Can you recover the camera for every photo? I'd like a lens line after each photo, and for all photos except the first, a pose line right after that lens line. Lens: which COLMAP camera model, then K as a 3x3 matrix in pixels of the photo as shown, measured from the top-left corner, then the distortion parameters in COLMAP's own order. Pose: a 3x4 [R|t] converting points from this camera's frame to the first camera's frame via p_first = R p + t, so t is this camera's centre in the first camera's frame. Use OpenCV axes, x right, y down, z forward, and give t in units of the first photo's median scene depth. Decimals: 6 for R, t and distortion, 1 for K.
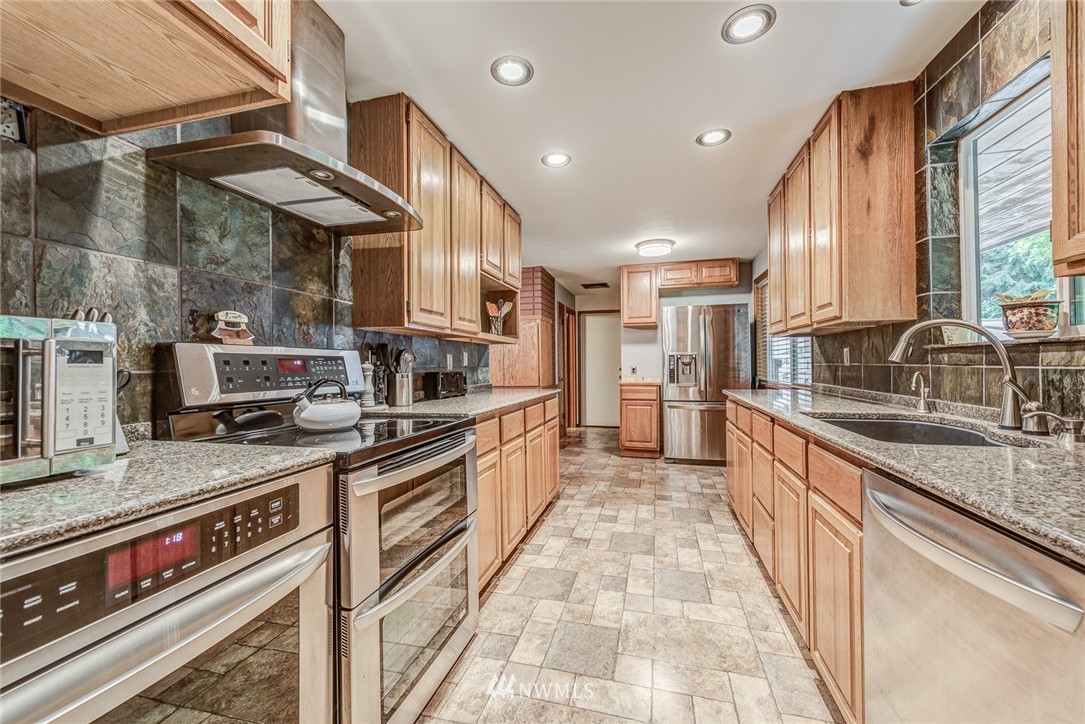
lens RADIAL K [[423.7, 0, 539.0], [0, 423.7, 361.6], [0, 0, 1]] dist [0.007700, -0.000480]
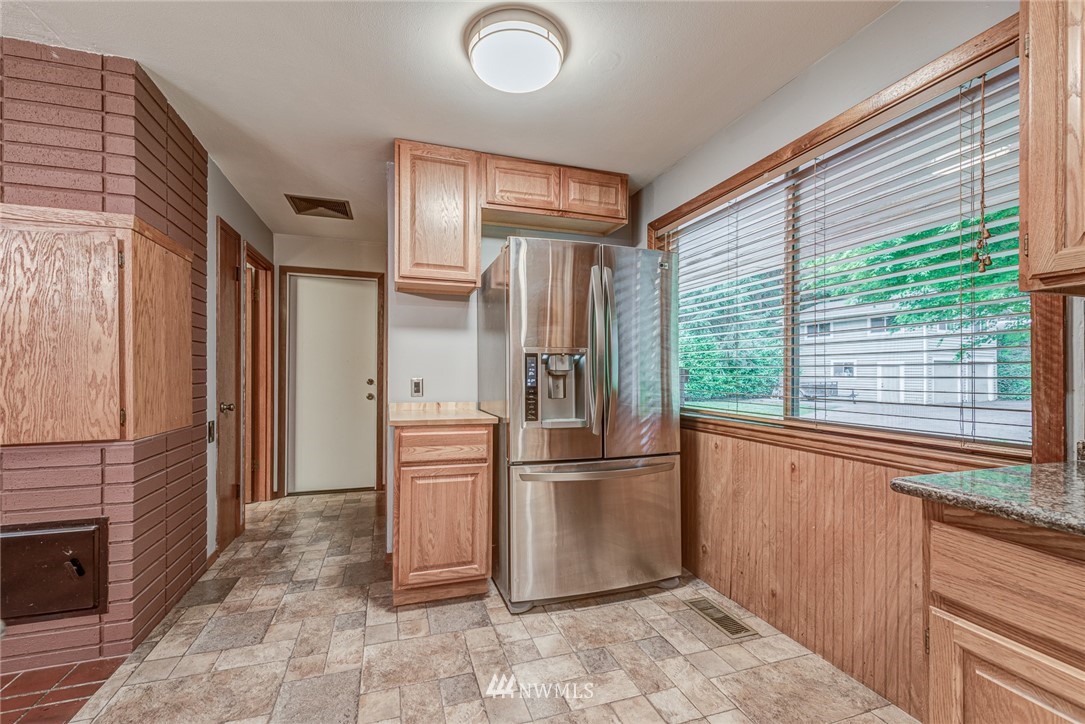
lens RADIAL K [[439.8, 0, 551.4], [0, 439.8, 375.2], [0, 0, 1]] dist [0.012294, -0.000200]
pose [[0.806271, 0.013697, 0.591387, 0.061079], [-0.016902, 0.999857, -0.000114, 0.004932], [-0.591304, -0.009904, 0.806388, 0.542484]]
